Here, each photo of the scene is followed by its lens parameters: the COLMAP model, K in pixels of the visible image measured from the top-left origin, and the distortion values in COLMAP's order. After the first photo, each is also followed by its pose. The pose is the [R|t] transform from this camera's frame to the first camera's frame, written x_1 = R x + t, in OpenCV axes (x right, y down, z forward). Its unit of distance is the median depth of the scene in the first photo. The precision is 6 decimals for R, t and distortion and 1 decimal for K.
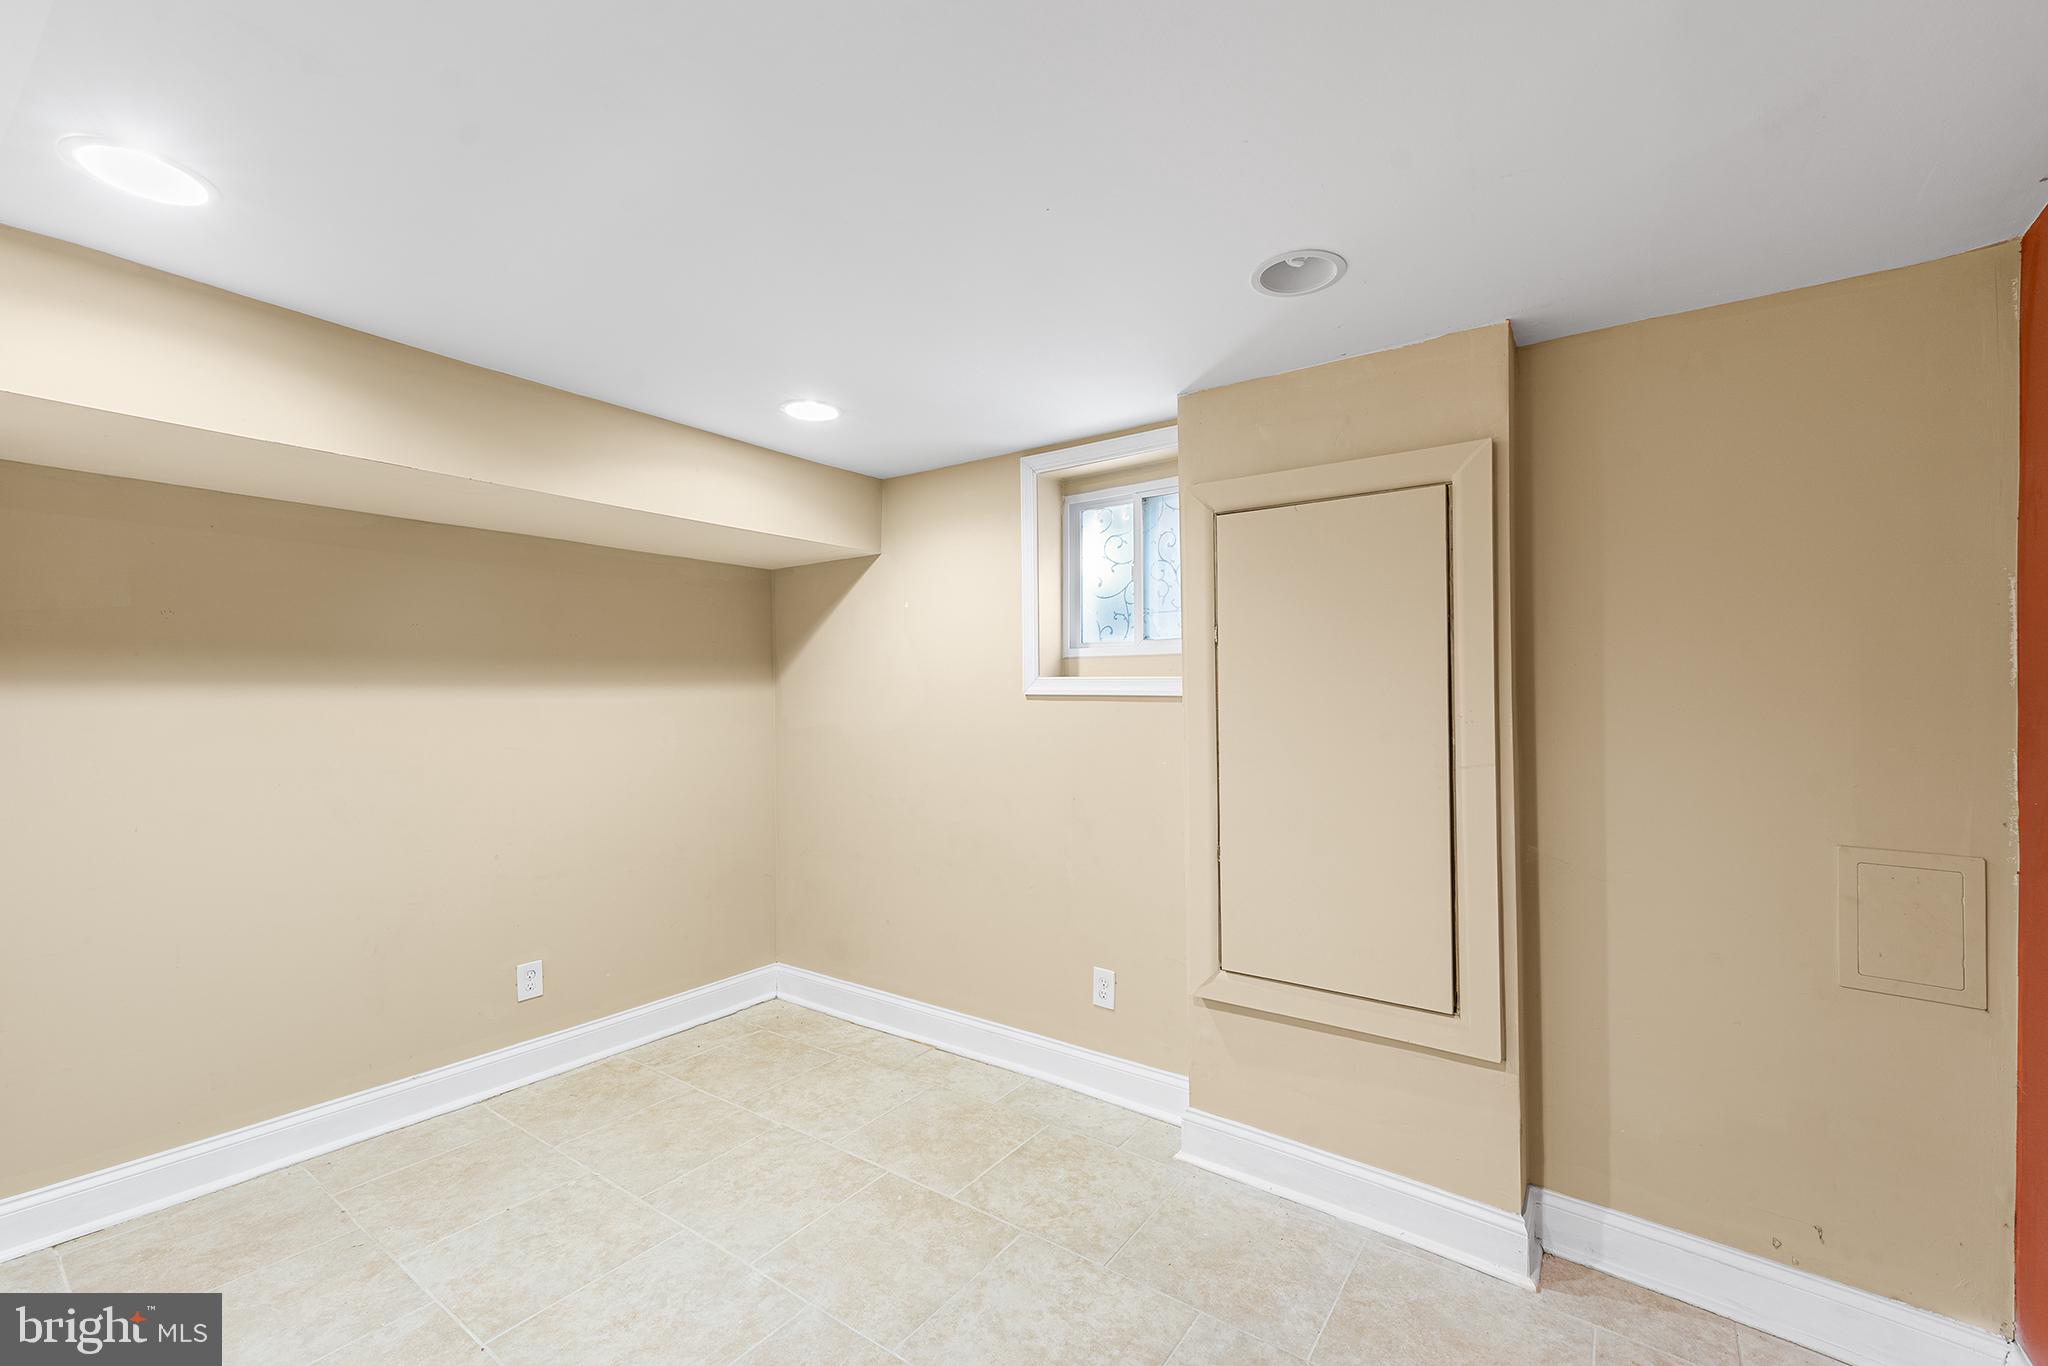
lens RADIAL K [[849.2, 0, 1019.4], [0, 849.2, 704.4], [0, 0, 1]] dist [0.002662, 0.000101]
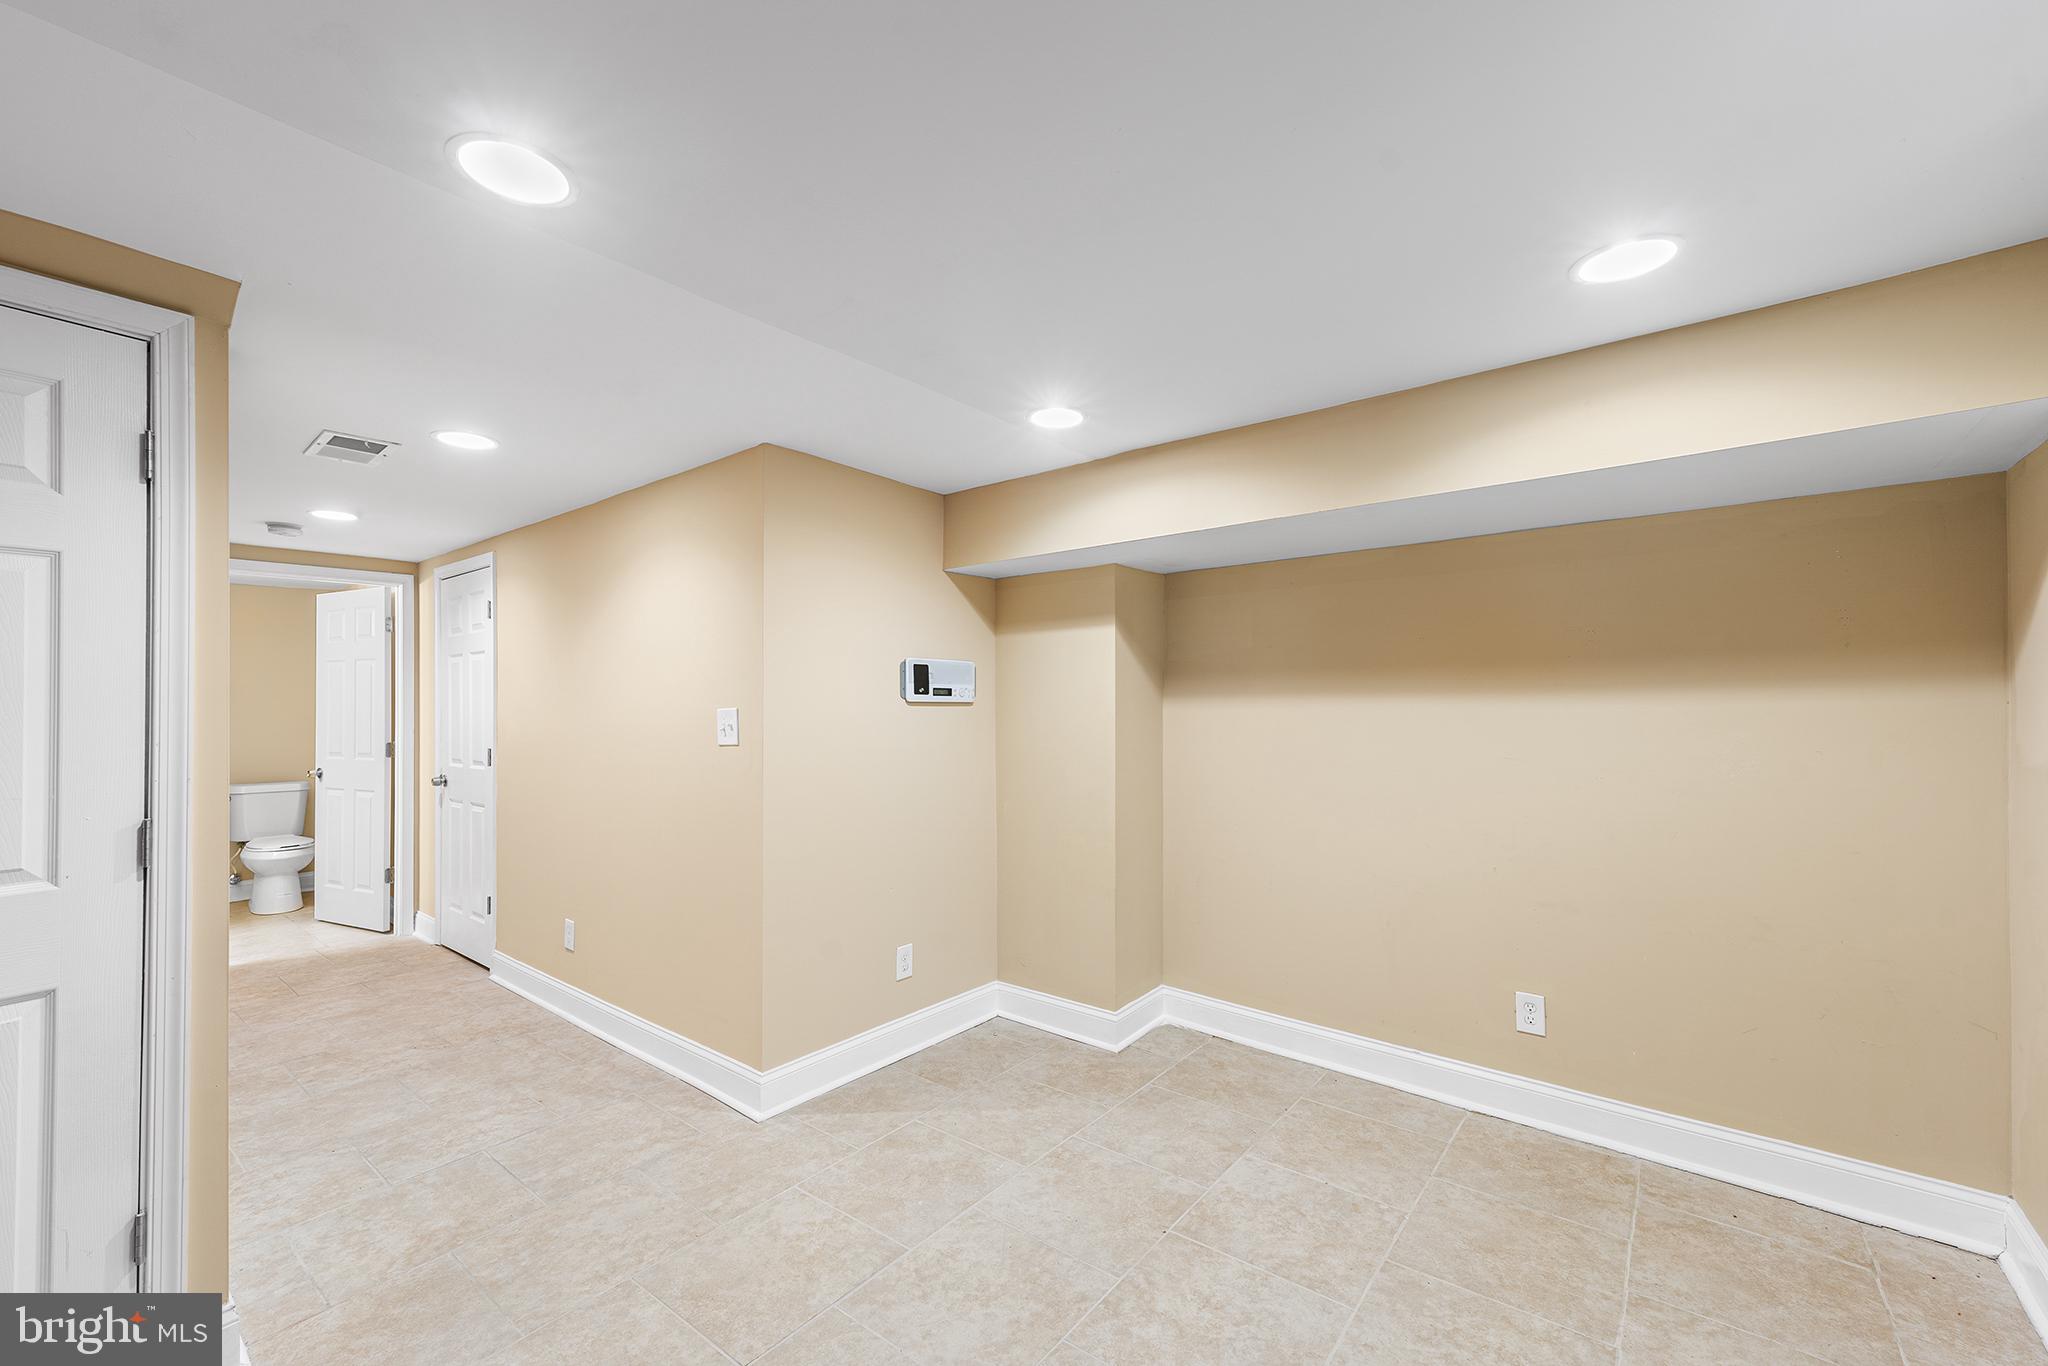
lens RADIAL K [[821.7, 0, 1016.3], [0, 821.7, 697.2], [0, 0, 1]] dist [0.007701, -0.000227]
pose [[-0.026752, -0.002640, -0.999639, 0.345905], [-0.014655, 0.999890, -0.002248, -0.006500], [0.999535, 0.014590, -0.026788, 0.488044]]
